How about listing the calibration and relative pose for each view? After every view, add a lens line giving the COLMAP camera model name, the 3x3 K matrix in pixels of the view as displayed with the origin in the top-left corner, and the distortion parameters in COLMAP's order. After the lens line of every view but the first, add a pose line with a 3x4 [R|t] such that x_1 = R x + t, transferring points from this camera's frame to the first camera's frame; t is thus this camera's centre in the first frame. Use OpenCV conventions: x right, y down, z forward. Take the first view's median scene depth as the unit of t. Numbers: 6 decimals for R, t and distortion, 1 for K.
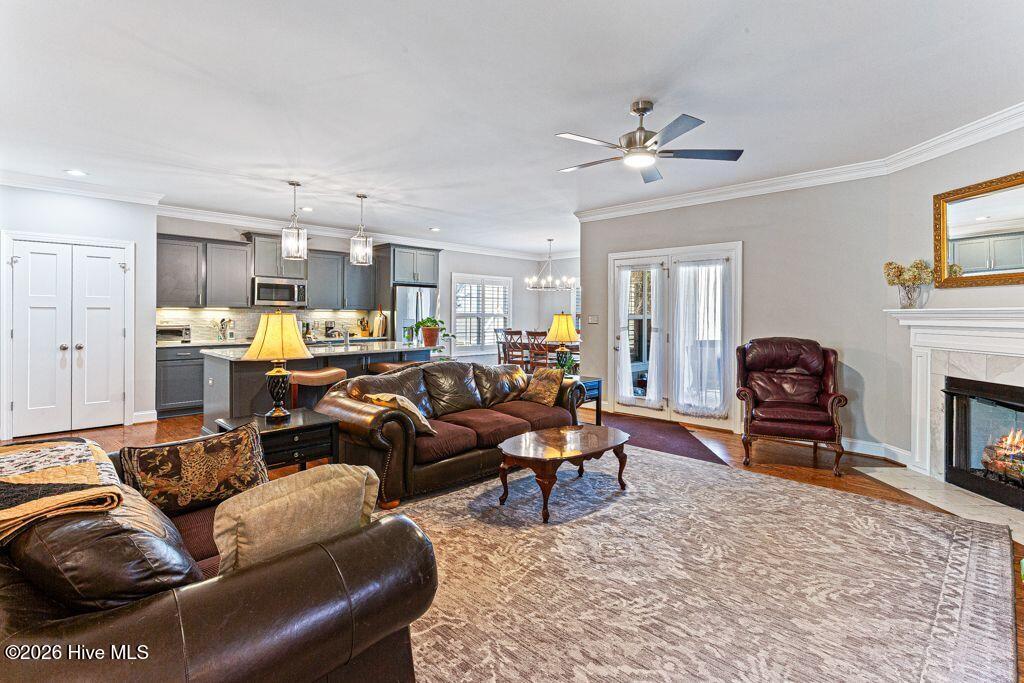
lens RADIAL K [[491.7, 0, 512.6], [0, 491.7, 318.7], [0, 0, 1]] dist [-0.002096, 0.002529]
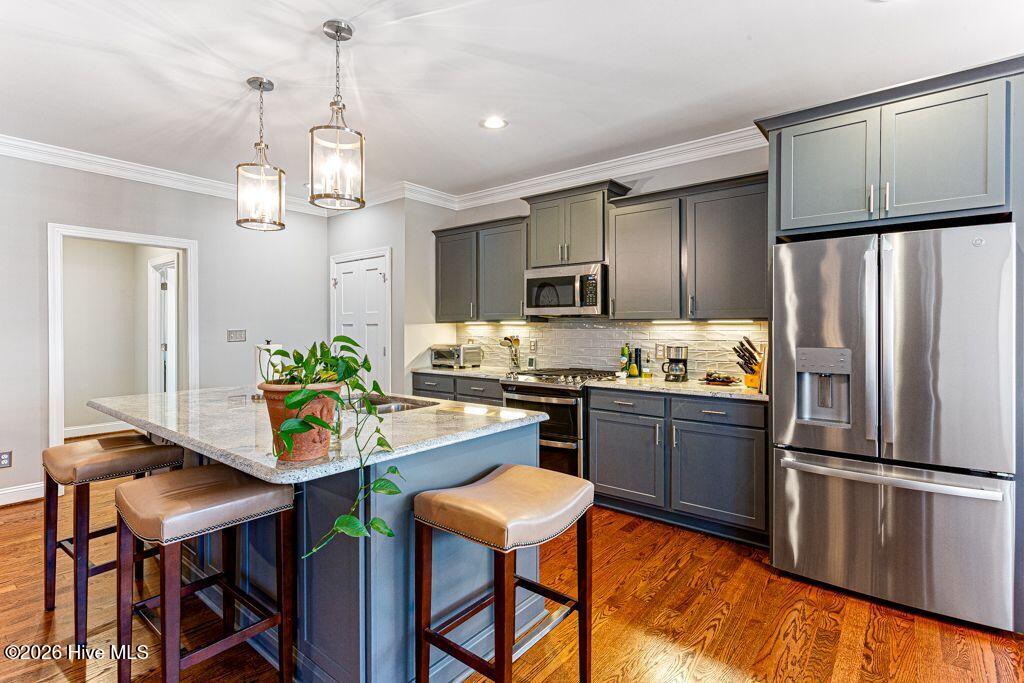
lens RADIAL K [[491.7, 0, 503.8], [0, 491.7, 329.6], [0, 0, 1]] dist [-0.002096, 0.002529]
pose [[0.096518, -0.004523, -0.995321, 0.108186], [-0.010899, 0.999925, -0.005601, -0.008974], [0.995272, 0.011388, 0.096462, 1.199773]]
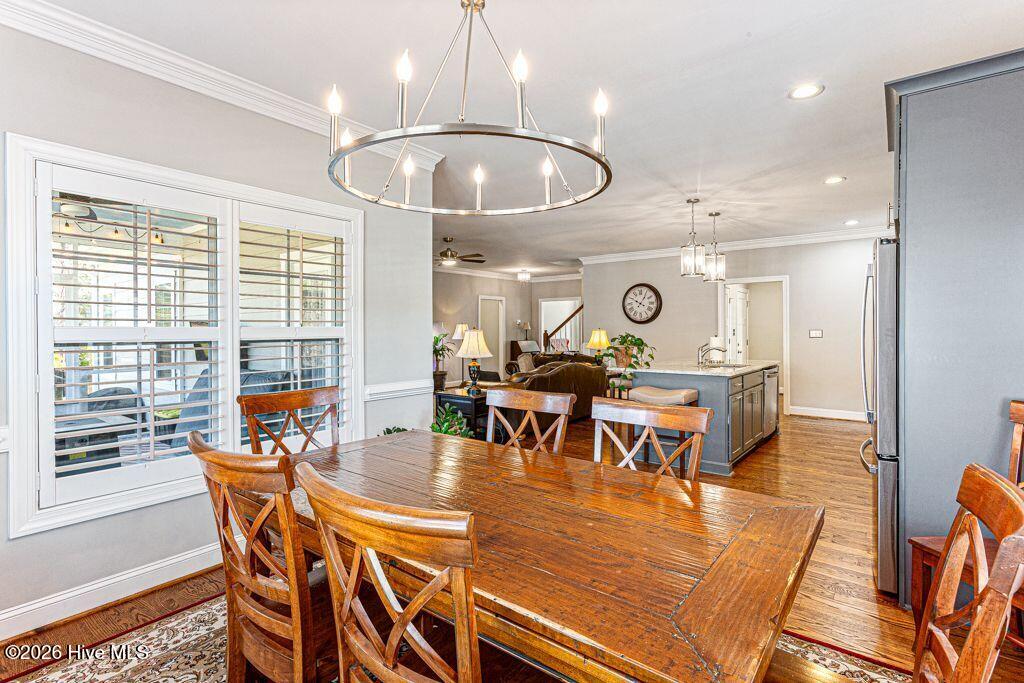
lens RADIAL K [[491.7, 0, 515.4], [0, 491.7, 332.6], [0, 0, 1]] dist [-0.002096, 0.002529]
pose [[-0.992266, -0.002214, -0.124114, 0.145192], [-0.004402, 0.999840, 0.017365, -0.021221], [0.124056, 0.017777, -0.992116, 2.042060]]
